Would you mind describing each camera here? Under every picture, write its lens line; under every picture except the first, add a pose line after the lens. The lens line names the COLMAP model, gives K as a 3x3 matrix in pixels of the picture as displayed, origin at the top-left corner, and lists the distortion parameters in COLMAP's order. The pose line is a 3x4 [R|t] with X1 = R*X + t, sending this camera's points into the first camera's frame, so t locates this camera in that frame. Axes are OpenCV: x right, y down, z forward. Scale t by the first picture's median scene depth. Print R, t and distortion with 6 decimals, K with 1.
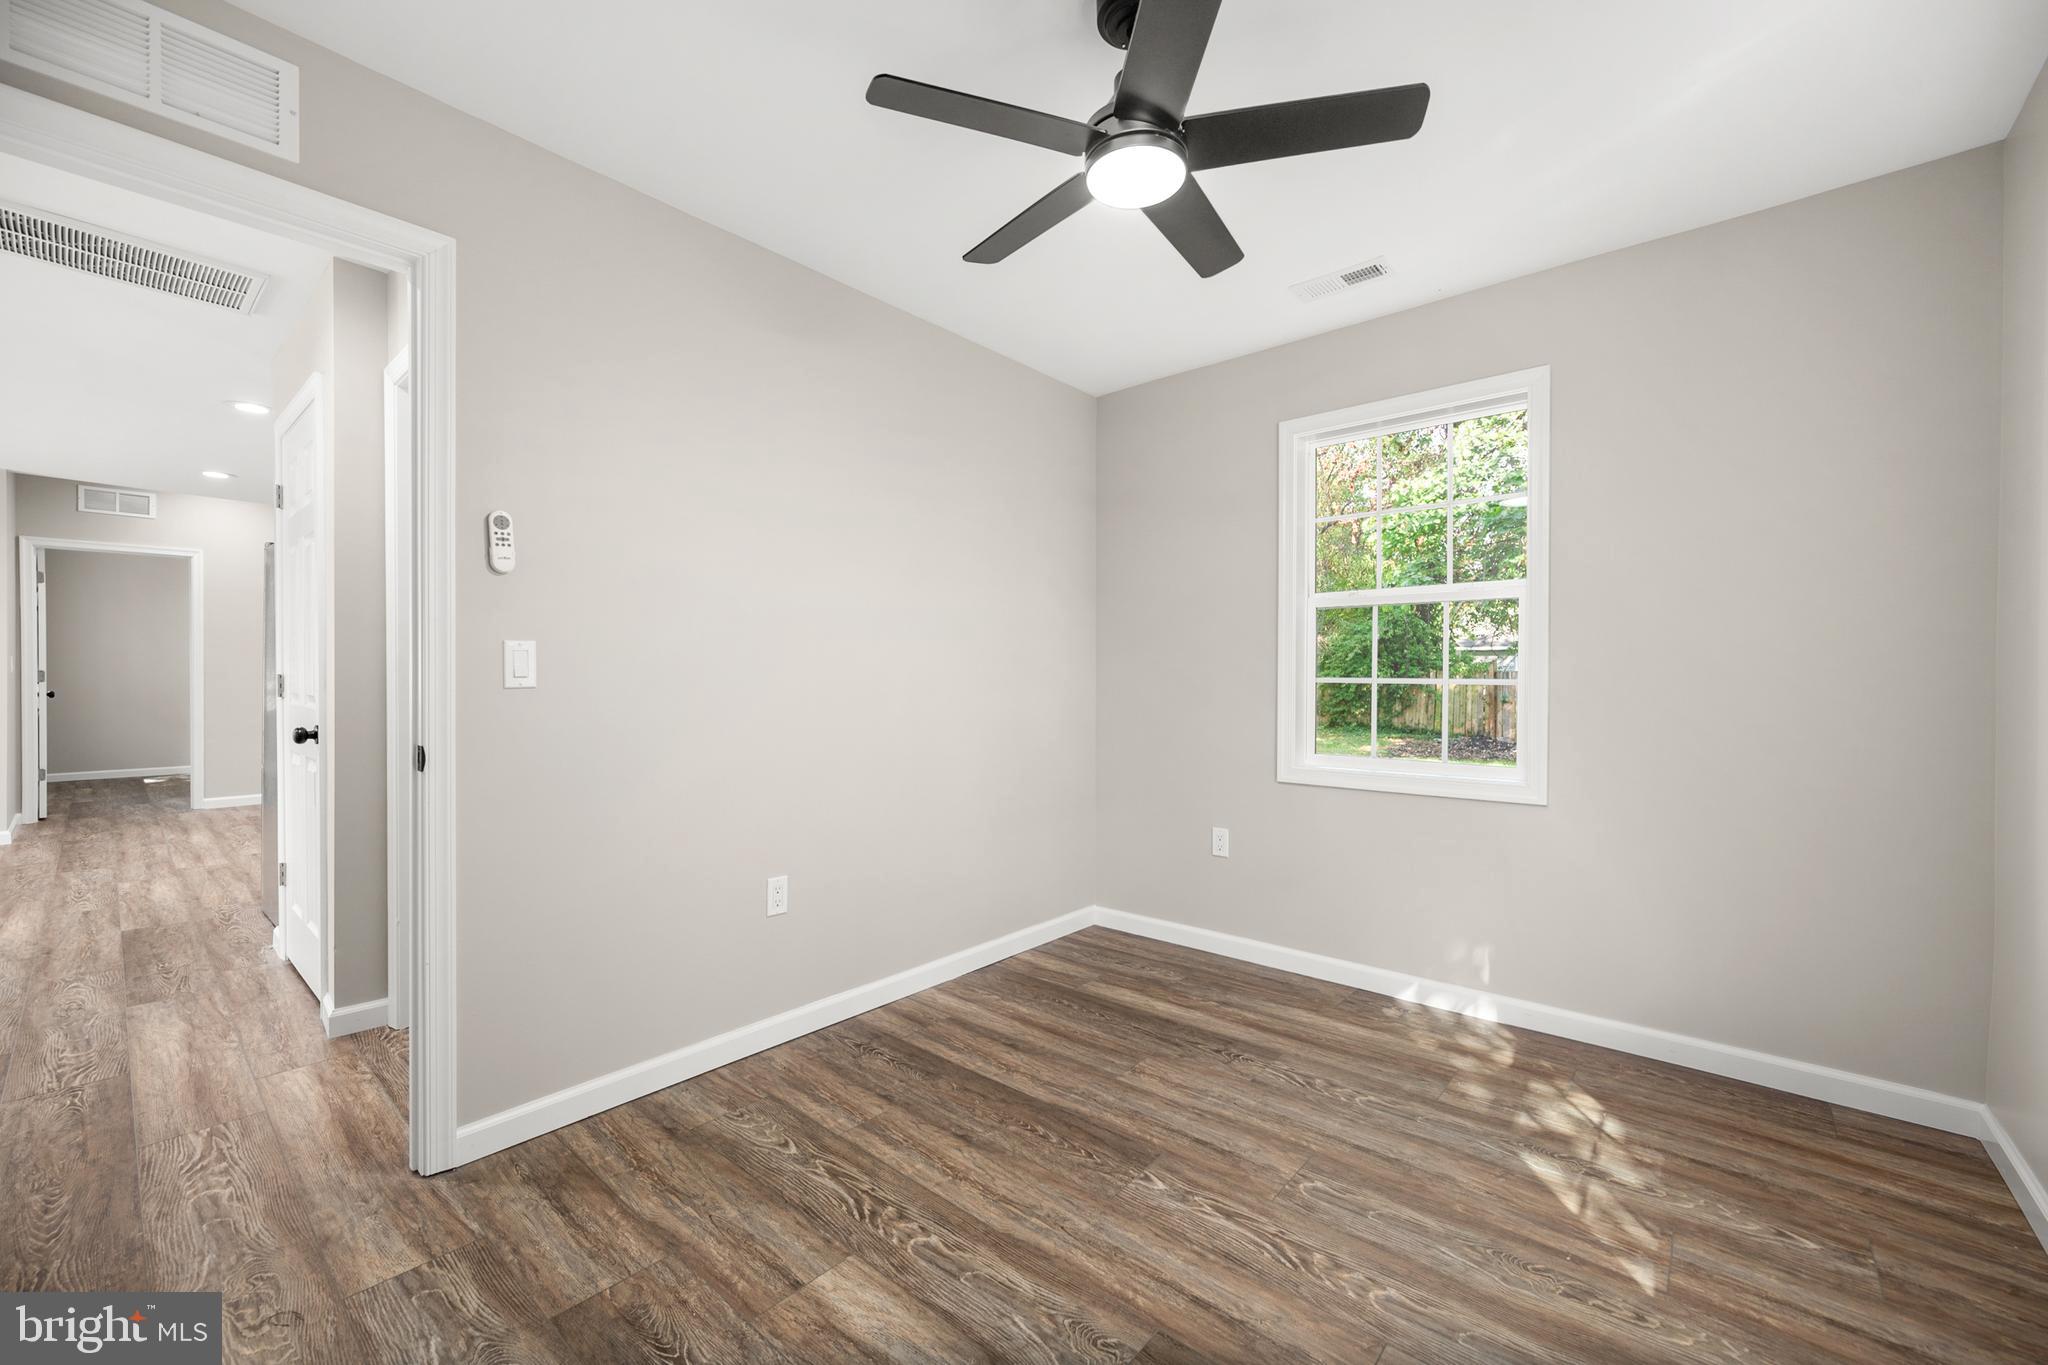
lens RADIAL K [[842.6, 0, 1030.9], [0, 842.6, 678.9], [0, 0, 1]] dist [0.002321, 0.000138]
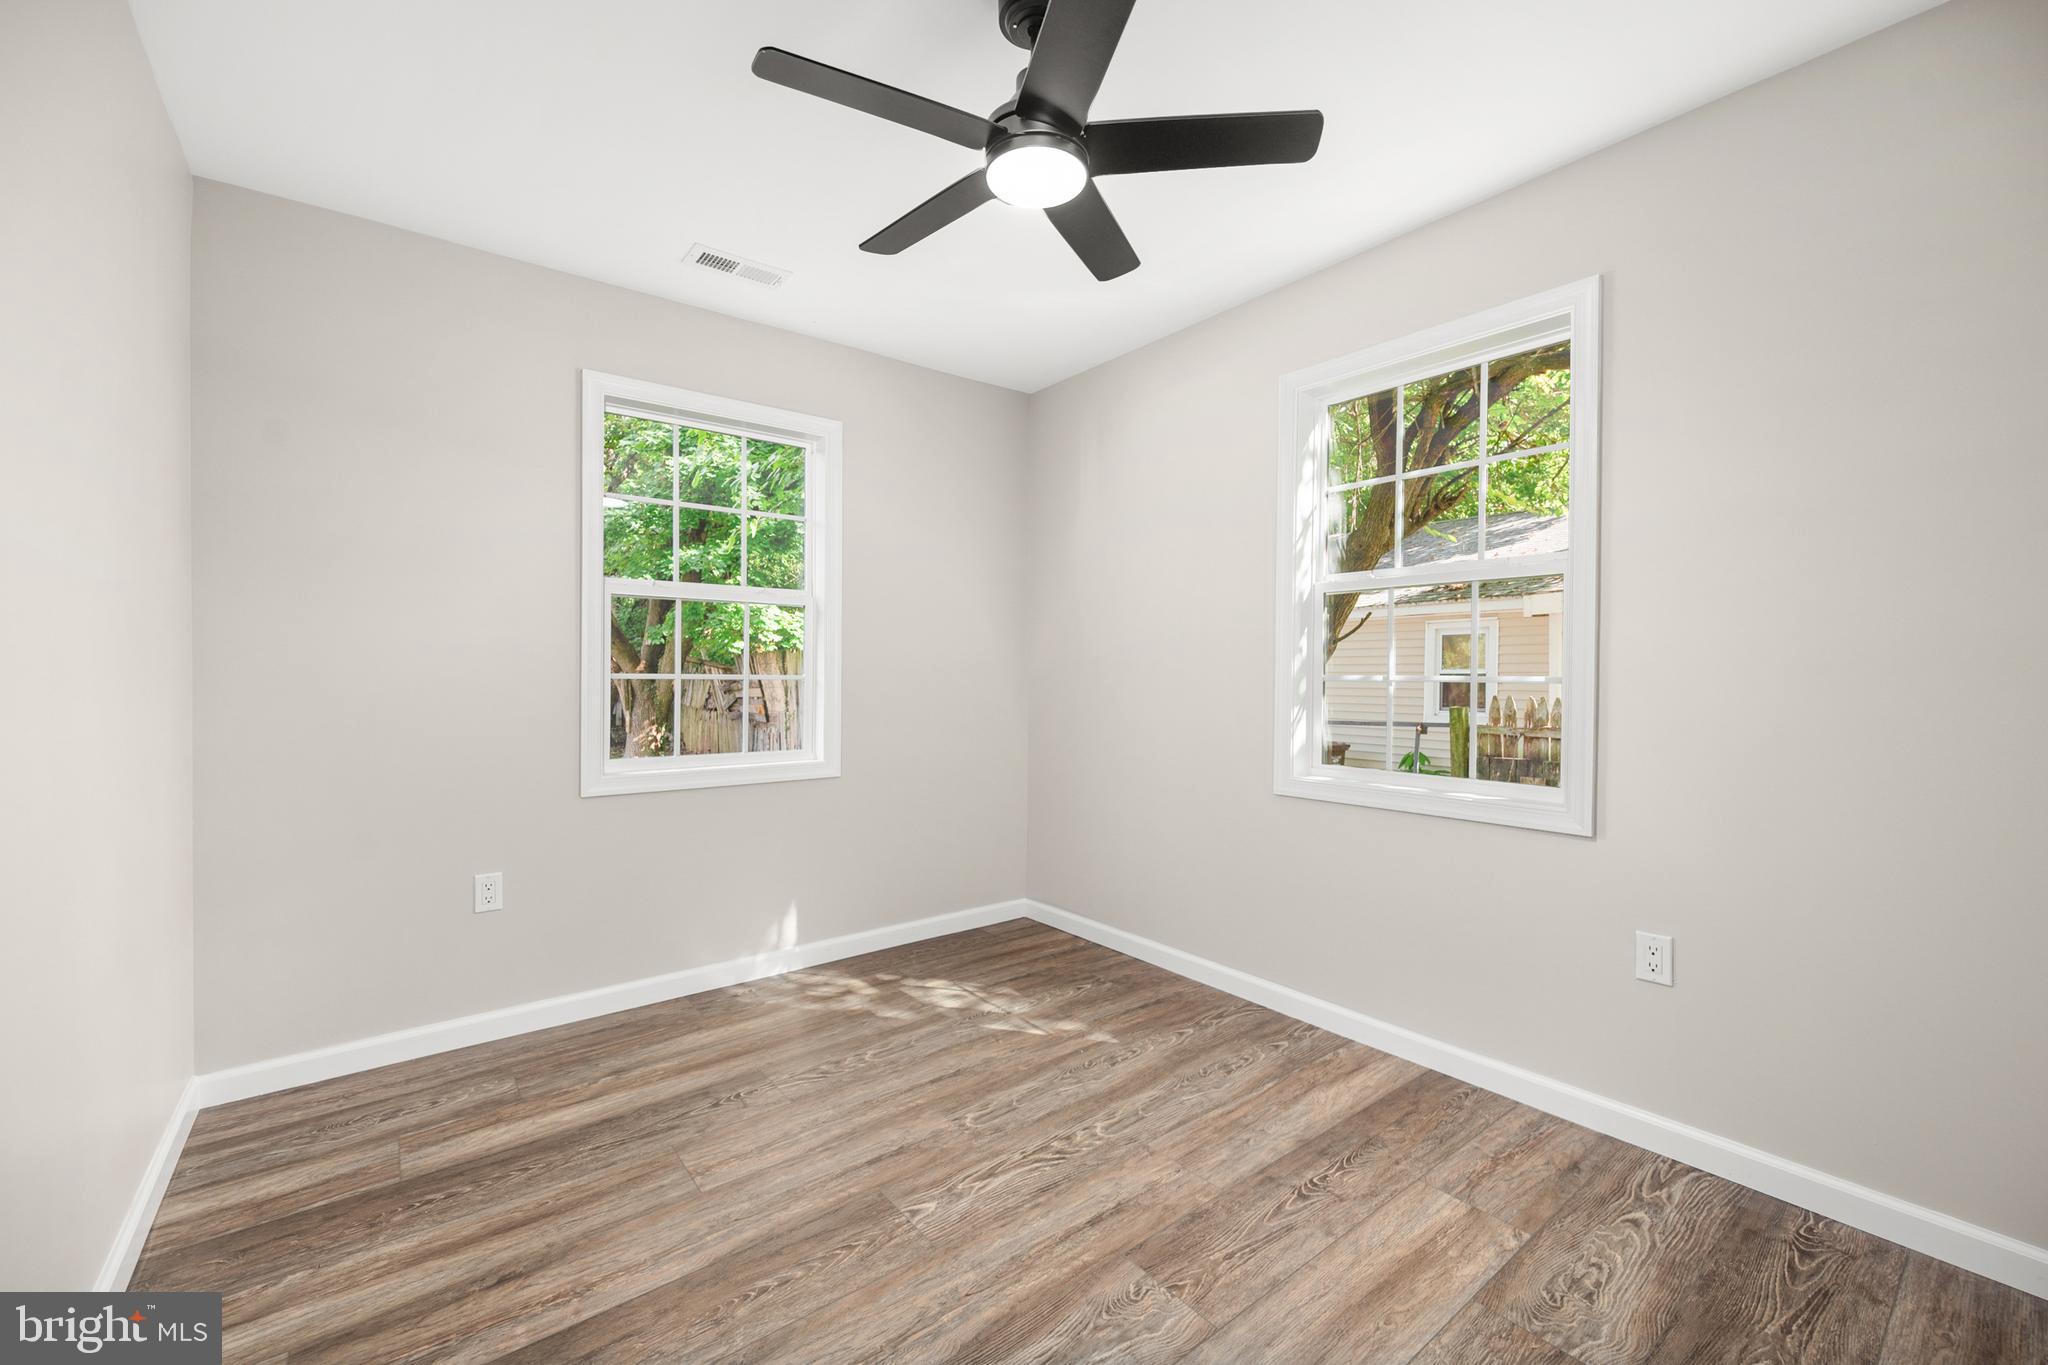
lens RADIAL K [[810.9, 0, 1027.3], [0, 810.9, 681.7], [0, 0, 1]] dist [0.000923, 0.000818]
pose [[0.184232, -0.009818, 0.982834, -0.624051], [-0.000011, 0.999950, 0.009991, -0.001012], [-0.982883, -0.001851, 0.184222, 0.625090]]
